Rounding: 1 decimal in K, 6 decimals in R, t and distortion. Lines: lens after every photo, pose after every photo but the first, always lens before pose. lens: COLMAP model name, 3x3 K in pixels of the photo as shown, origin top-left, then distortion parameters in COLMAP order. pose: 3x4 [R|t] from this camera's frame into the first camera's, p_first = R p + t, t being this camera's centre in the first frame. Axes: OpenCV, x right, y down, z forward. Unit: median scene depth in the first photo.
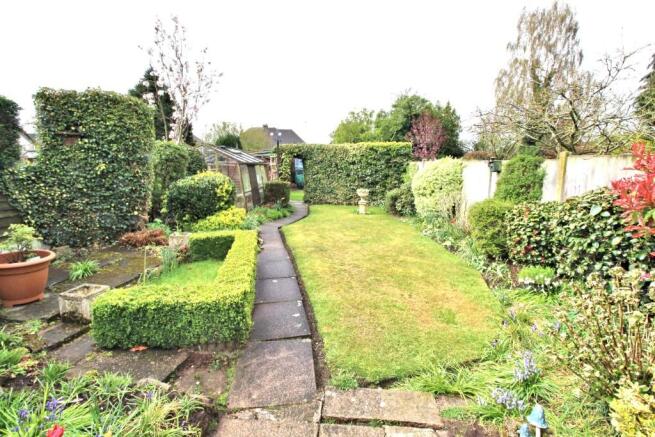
lens RADIAL K [[298.6, 0, 319.7], [0, 298.6, 211.8], [0, 0, 1]] dist [-0.001757, -0.000535]
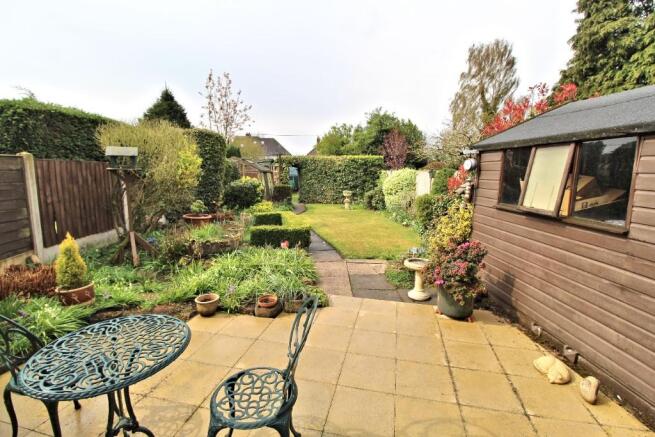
lens RADIAL K [[308.9, 0, 327.5], [0, 308.9, 218.5], [0, 0, 1]] dist [-0.025439, -0.001488]
pose [[0.994090, -0.010383, 0.108061, -0.097894], [0.011036, 0.999924, -0.005439, 0.056548], [-0.107996, 0.006600, 0.994129, -0.376186]]
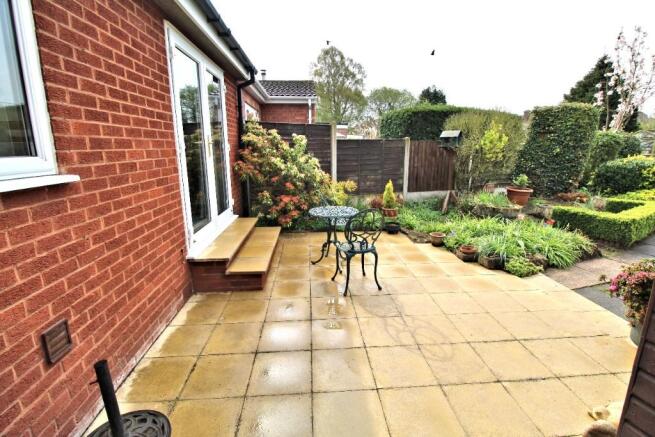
lens RADIAL K [[308.9, 0, 327.5], [0, 308.9, 218.5], [0, 0, 1]] dist [-0.025439, -0.001488]
pose [[0.378963, 0.204350, -0.902567, 0.186349], [-0.140041, 0.976746, 0.162346, 0.059338], [0.914754, 0.064873, 0.398768, -0.391736]]
